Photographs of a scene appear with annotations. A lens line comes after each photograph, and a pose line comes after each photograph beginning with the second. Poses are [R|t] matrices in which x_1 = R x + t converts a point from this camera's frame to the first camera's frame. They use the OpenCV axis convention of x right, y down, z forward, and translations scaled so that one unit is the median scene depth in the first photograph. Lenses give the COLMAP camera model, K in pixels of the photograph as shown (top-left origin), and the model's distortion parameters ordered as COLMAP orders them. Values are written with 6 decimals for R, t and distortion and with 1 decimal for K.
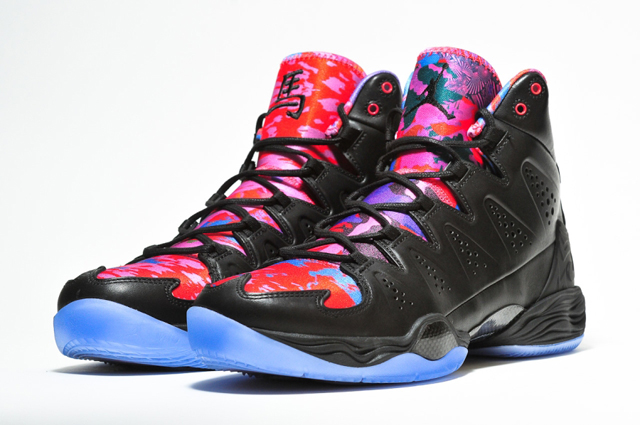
lens RADIAL K [[2292.1, 0, 320.0], [0, 2292.1, 212.5], [0, 0, 1]] dist [-0.019981, -1.014121]
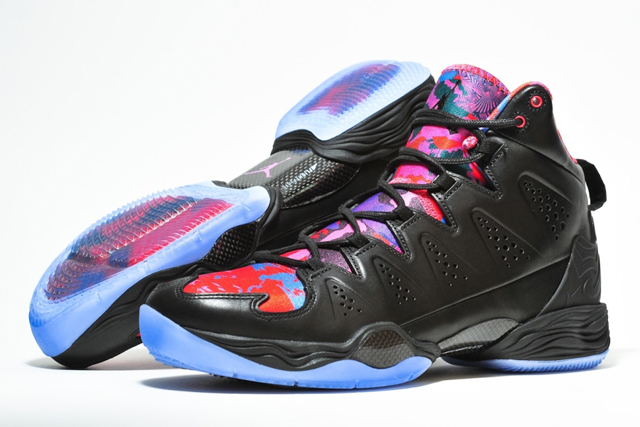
lens RADIAL K [[2292.1, 0, 320.0], [0, 2292.1, 213.5], [0, 0, 1]] dist [-0.019981, -1.014121]
pose [[0.966716, 0.031730, -0.253877, 0.267235], [-0.033445, 0.999438, -0.002438, -0.000186], [0.253656, 0.010847, 0.967234, 0.017194]]
